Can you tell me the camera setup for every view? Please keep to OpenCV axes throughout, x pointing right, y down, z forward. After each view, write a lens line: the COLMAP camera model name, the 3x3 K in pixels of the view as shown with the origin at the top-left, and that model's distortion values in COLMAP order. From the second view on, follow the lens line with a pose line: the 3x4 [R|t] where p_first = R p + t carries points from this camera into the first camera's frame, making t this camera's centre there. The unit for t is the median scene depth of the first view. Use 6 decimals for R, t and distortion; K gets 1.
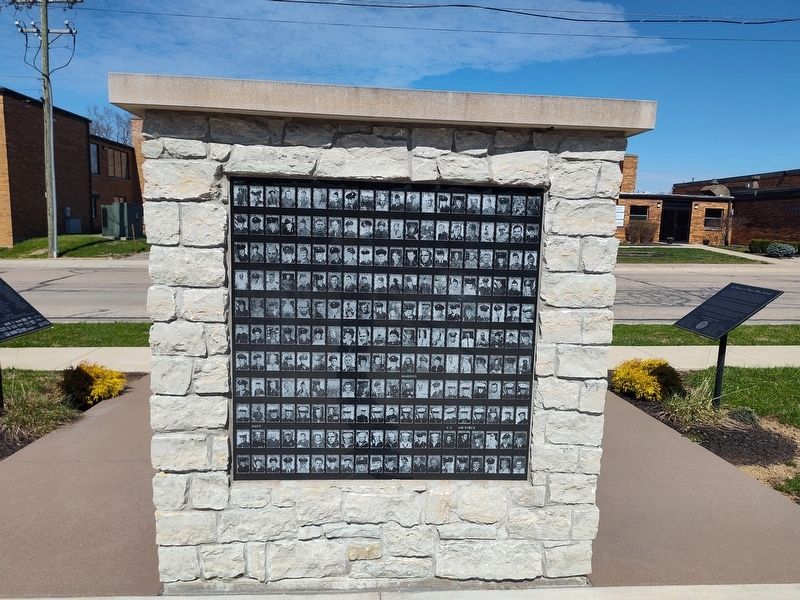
lens RADIAL K [[542.3, 0, 400.4], [0, 542.3, 314.5], [0, 0, 1]] dist [-0.003750, -0.001702]
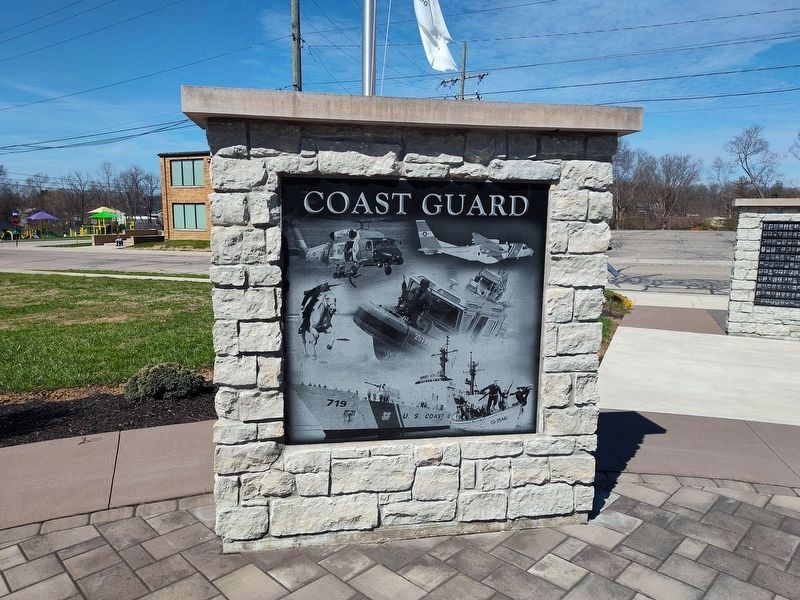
lens RADIAL K [[542.3, 0, 400.4], [0, 542.3, 314.5], [0, 0, 1]] dist [-0.003750, -0.001702]
pose [[0.858369, 0.060121, -0.509498, -0.499103], [-0.060643, 0.998038, 0.015601, 0.462534], [0.509436, 0.017506, 0.860331, -3.357442]]
